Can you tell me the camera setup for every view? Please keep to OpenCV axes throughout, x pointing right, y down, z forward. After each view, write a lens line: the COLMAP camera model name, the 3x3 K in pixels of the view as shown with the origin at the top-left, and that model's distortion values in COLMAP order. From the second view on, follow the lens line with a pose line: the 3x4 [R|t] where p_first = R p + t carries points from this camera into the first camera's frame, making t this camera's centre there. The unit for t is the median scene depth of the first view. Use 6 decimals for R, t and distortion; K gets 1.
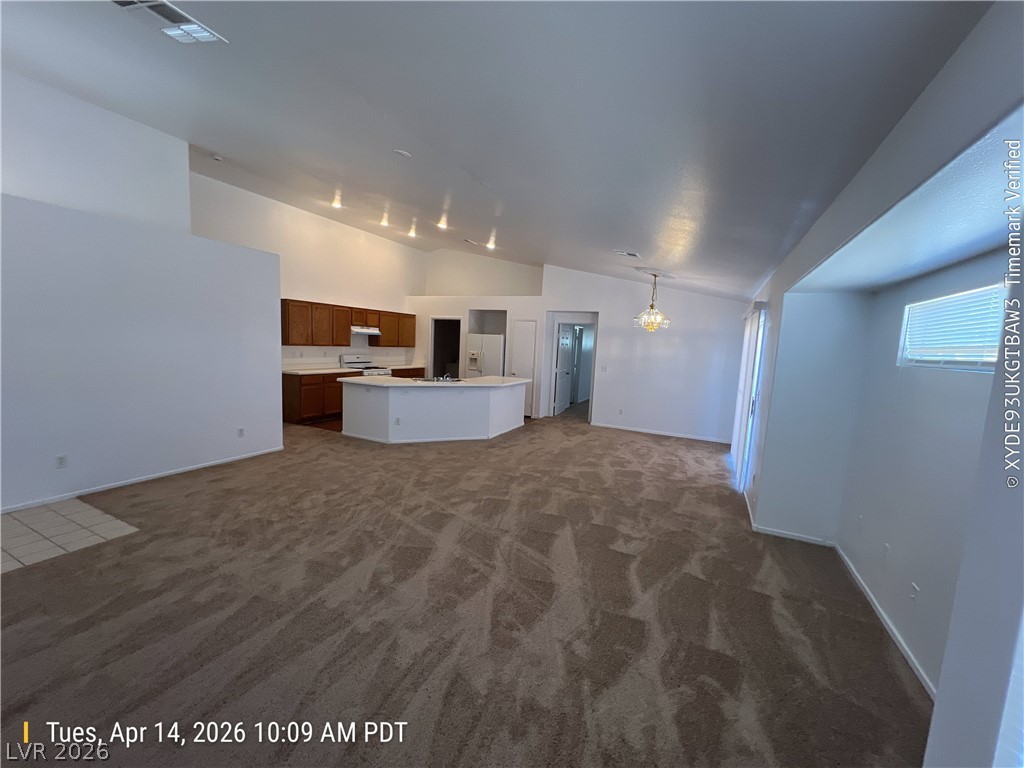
lens RADIAL K [[411.1, 0, 514.7], [0, 411.1, 386.8], [0, 0, 1]] dist [-0.001527, 0.000817]
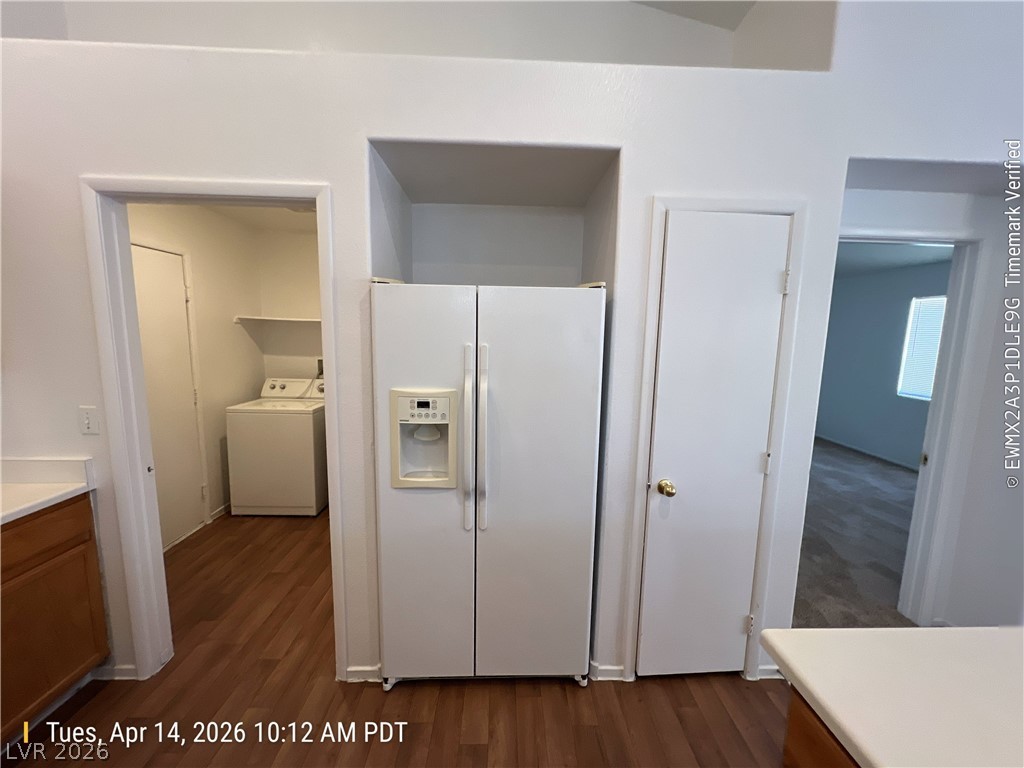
lens RADIAL K [[411.1, 0, 514.7], [0, 411.1, 386.8], [0, 0, 1]] dist [-0.001527, 0.000817]
pose [[0.891034, -0.090527, 0.444819, -0.161742], [0.071960, 0.995691, 0.058490, -0.105158], [-0.448197, -0.020107, 0.893708, 0.932641]]
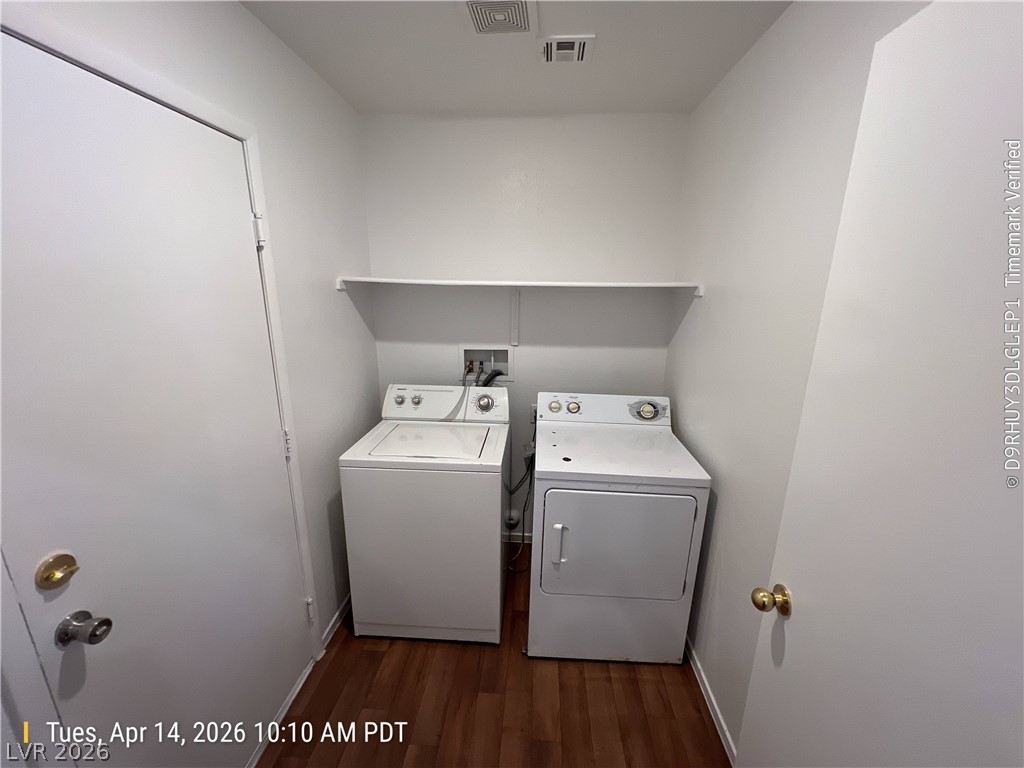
lens RADIAL K [[411.1, 0, 514.7], [0, 411.1, 386.8], [0, 0, 1]] dist [-0.001527, 0.000817]
pose [[0.928359, -0.131055, 0.347814, -0.220572], [0.077544, 0.983475, 0.163595, -0.144176], [-0.363507, -0.124904, 0.923180, 1.190395]]
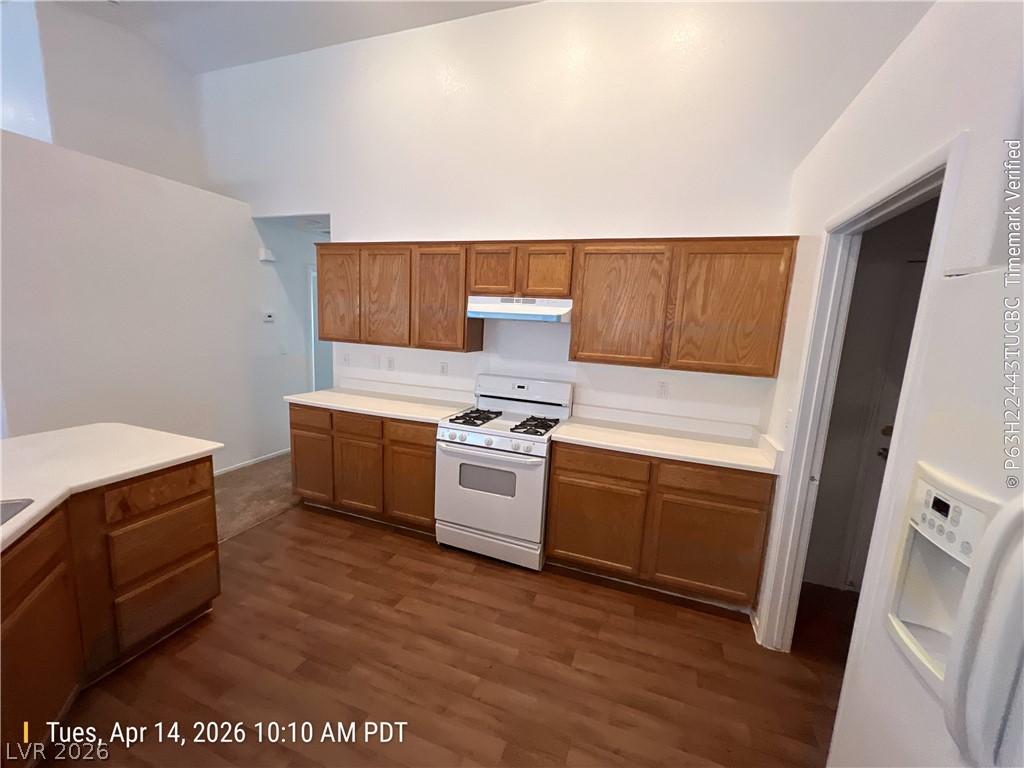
lens RADIAL K [[411.1, 0, 514.7], [0, 411.1, 386.8], [0, 0, 1]] dist [-0.001527, 0.000817]
pose [[0.104785, 0.110982, -0.988283, -0.029857], [-0.158267, 0.982950, 0.093603, -0.109879], [0.981821, 0.146604, 0.120564, 1.009349]]
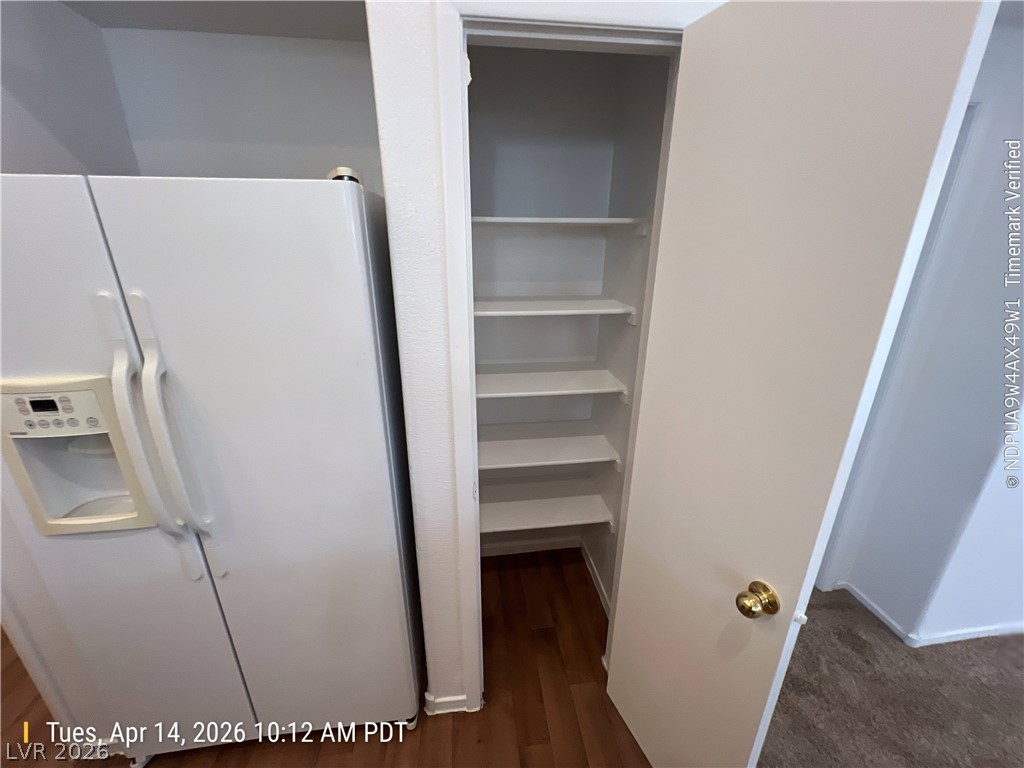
lens RADIAL K [[411.1, 0, 514.7], [0, 411.1, 386.8], [0, 0, 1]] dist [-0.001527, 0.000817]
pose [[0.843087, -0.222113, 0.489766, -0.060607], [0.094330, 0.957681, 0.271936, -0.111220], [-0.529440, -0.183066, 0.828360, 0.969785]]
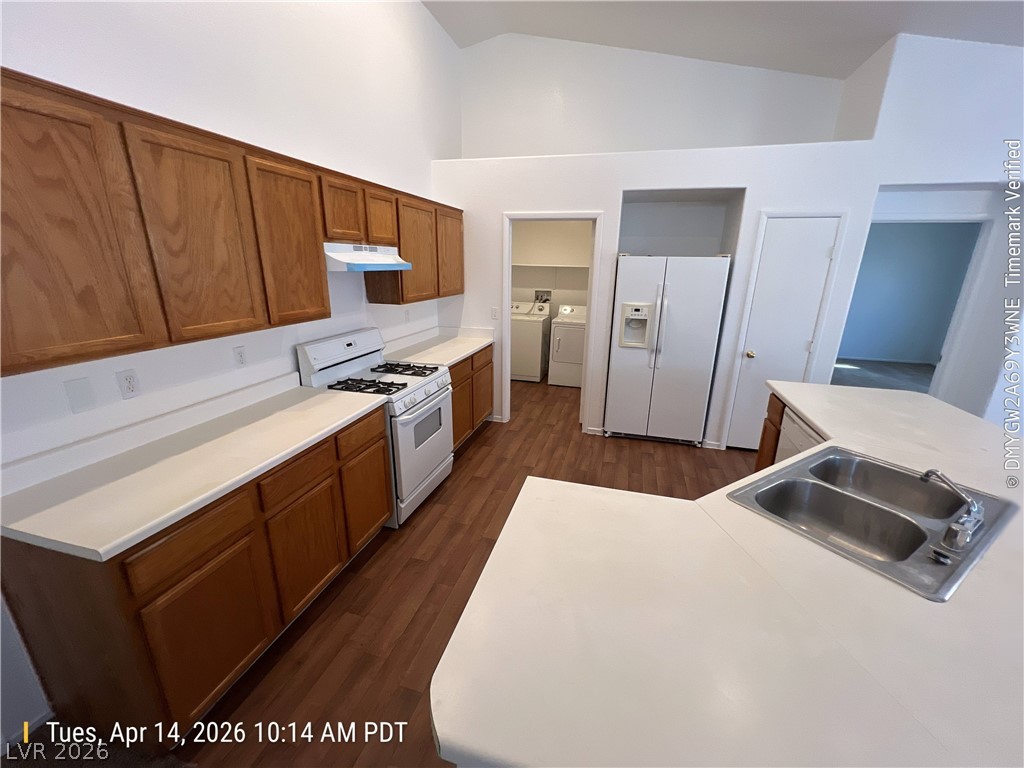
lens RADIAL K [[411.1, 0, 514.7], [0, 411.1, 386.8], [0, 0, 1]] dist [-0.001527, 0.000817]
pose [[0.984093, -0.082418, 0.157377, -0.324570], [0.051018, 0.979667, 0.194034, -0.100321], [-0.170169, -0.182918, 0.968289, 0.697113]]
